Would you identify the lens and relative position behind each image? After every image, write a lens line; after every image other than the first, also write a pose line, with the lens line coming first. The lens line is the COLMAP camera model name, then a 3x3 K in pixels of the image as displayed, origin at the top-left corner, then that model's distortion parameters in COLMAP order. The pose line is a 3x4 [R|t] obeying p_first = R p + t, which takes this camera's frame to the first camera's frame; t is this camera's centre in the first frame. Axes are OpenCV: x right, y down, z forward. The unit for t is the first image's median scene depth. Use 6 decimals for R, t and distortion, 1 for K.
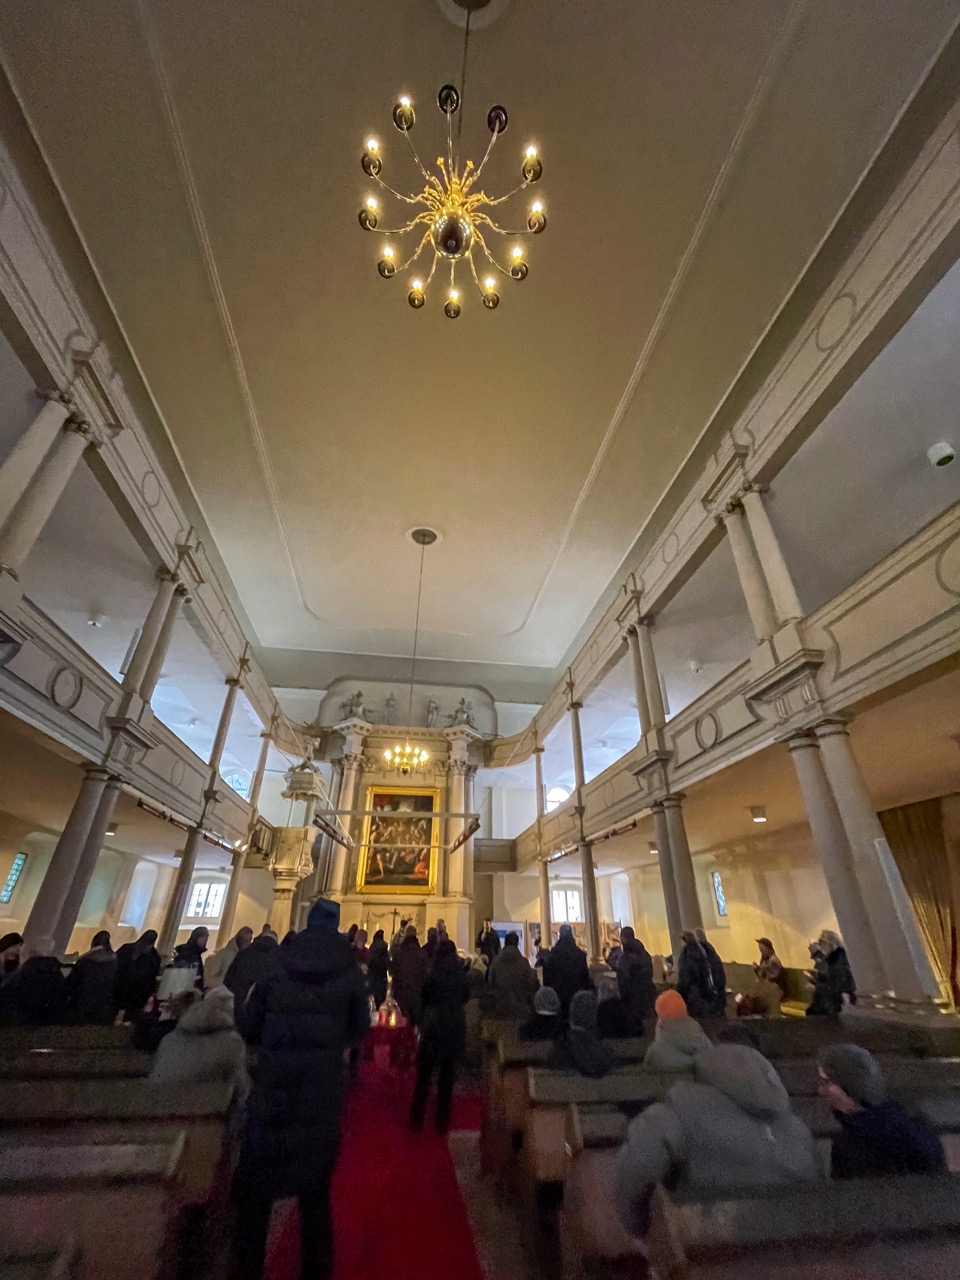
lens RADIAL K [[516.2, 0, 480.0], [0, 516.2, 640.0], [0, 0, 1]] dist [-0.001227, -0.000246]
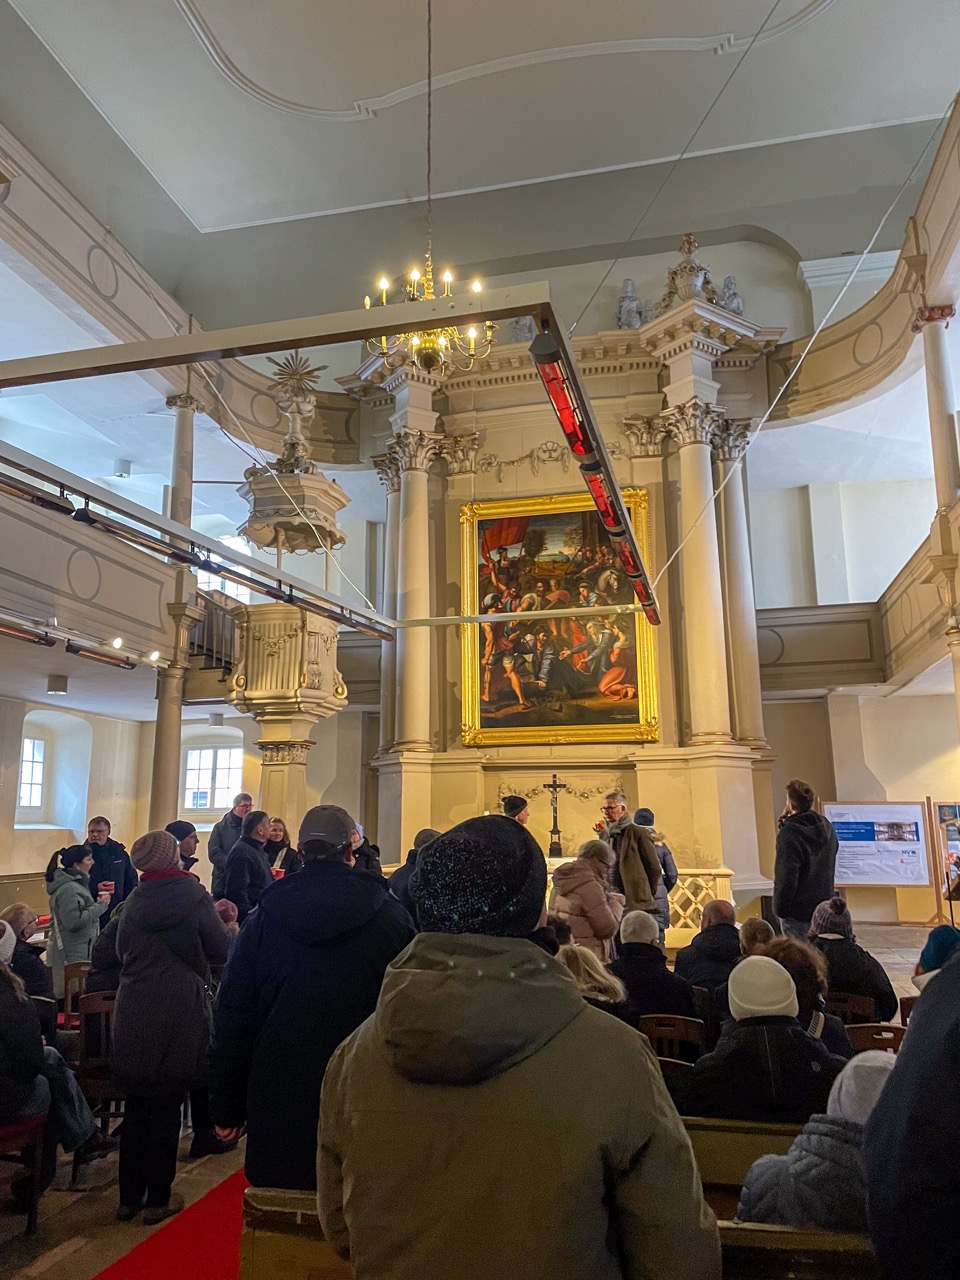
lens RADIAL K [[949.6, 0, 484.3], [0, 949.6, 633.6], [0, 0, 1]] dist [0.100523, -0.122178]
pose [[0.931698, -0.089176, -0.352117, 0.048262], [0.191621, 0.944198, 0.267904, 0.183262], [0.308578, -0.317078, 0.896795, 0.314229]]
